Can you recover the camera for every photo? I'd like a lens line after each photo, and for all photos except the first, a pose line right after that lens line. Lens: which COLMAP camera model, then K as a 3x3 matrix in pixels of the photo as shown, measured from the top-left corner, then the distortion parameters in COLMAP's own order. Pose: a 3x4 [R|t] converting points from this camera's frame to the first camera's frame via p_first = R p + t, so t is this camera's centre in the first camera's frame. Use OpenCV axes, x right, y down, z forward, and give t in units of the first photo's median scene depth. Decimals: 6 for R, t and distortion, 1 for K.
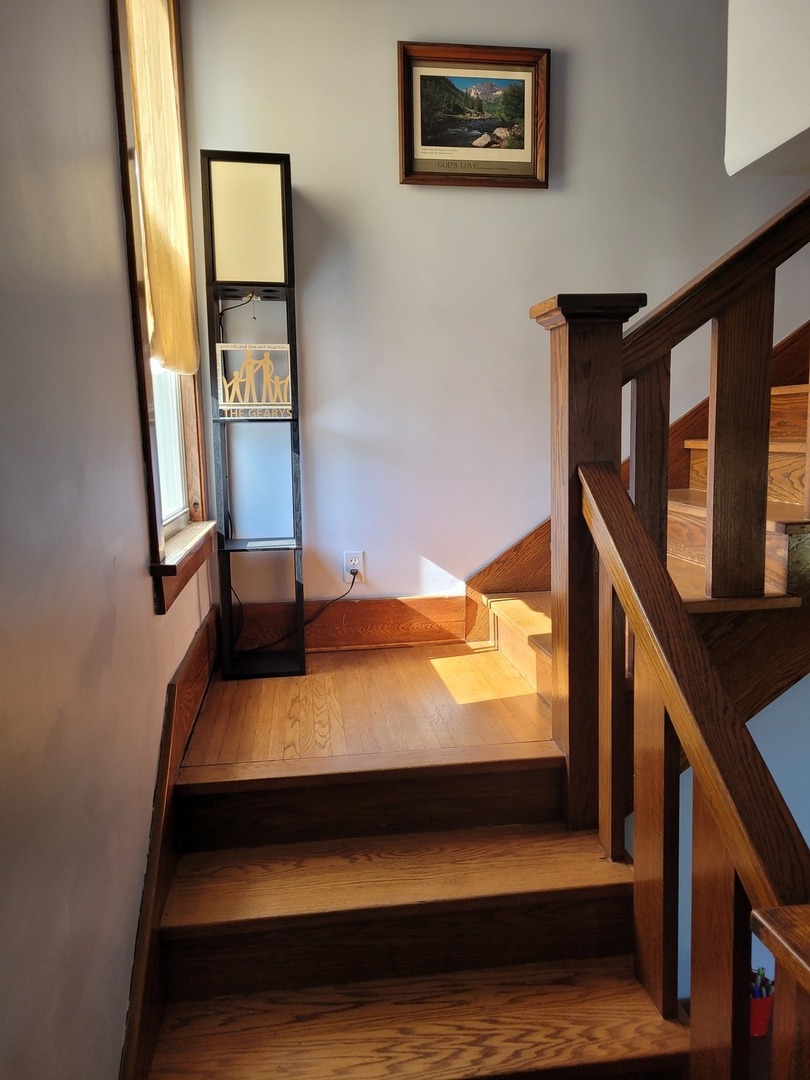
lens RADIAL K [[809.0, 0, 407.5], [0, 809.0, 539.4], [0, 0, 1]] dist [0.044654, -0.025564]
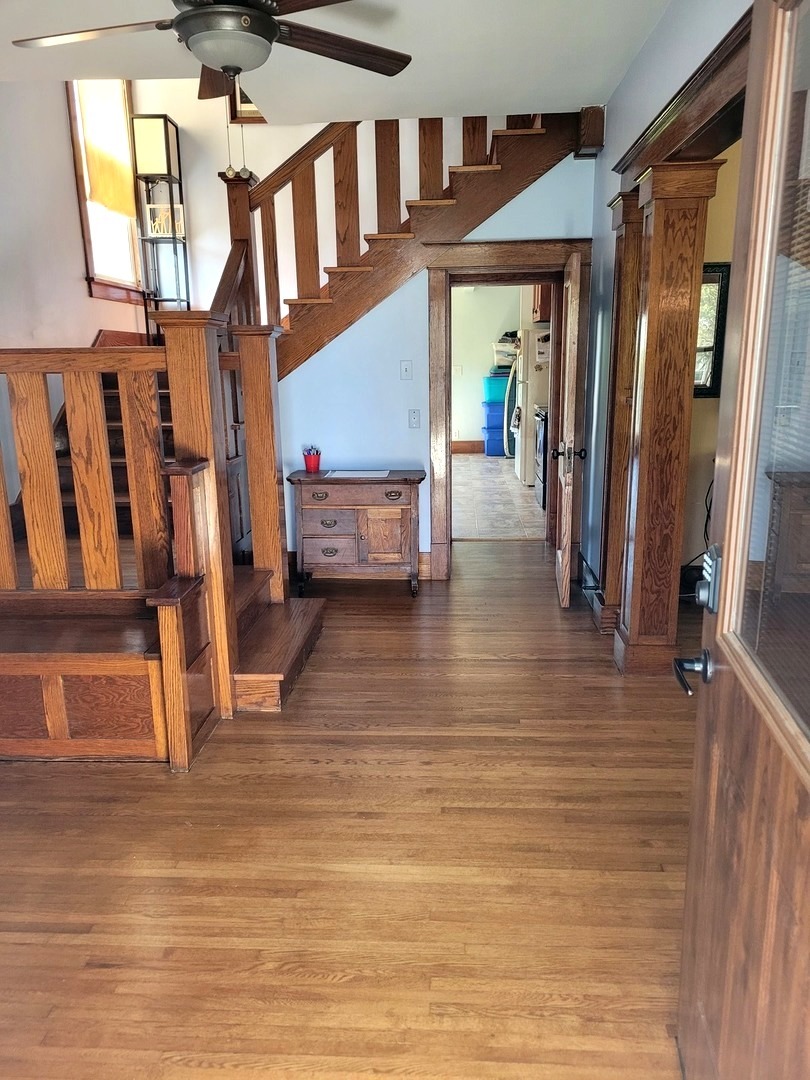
lens RADIAL K [[809.0, 0, 404.7], [0, 809.0, 542.0], [0, 0, 1]] dist [0.044654, -0.025564]
pose [[0.980505, 0.050137, -0.189989, 0.966221], [-0.030208, 0.993867, 0.106374, 0.432651], [0.194157, -0.098562, 0.976006, -1.170771]]
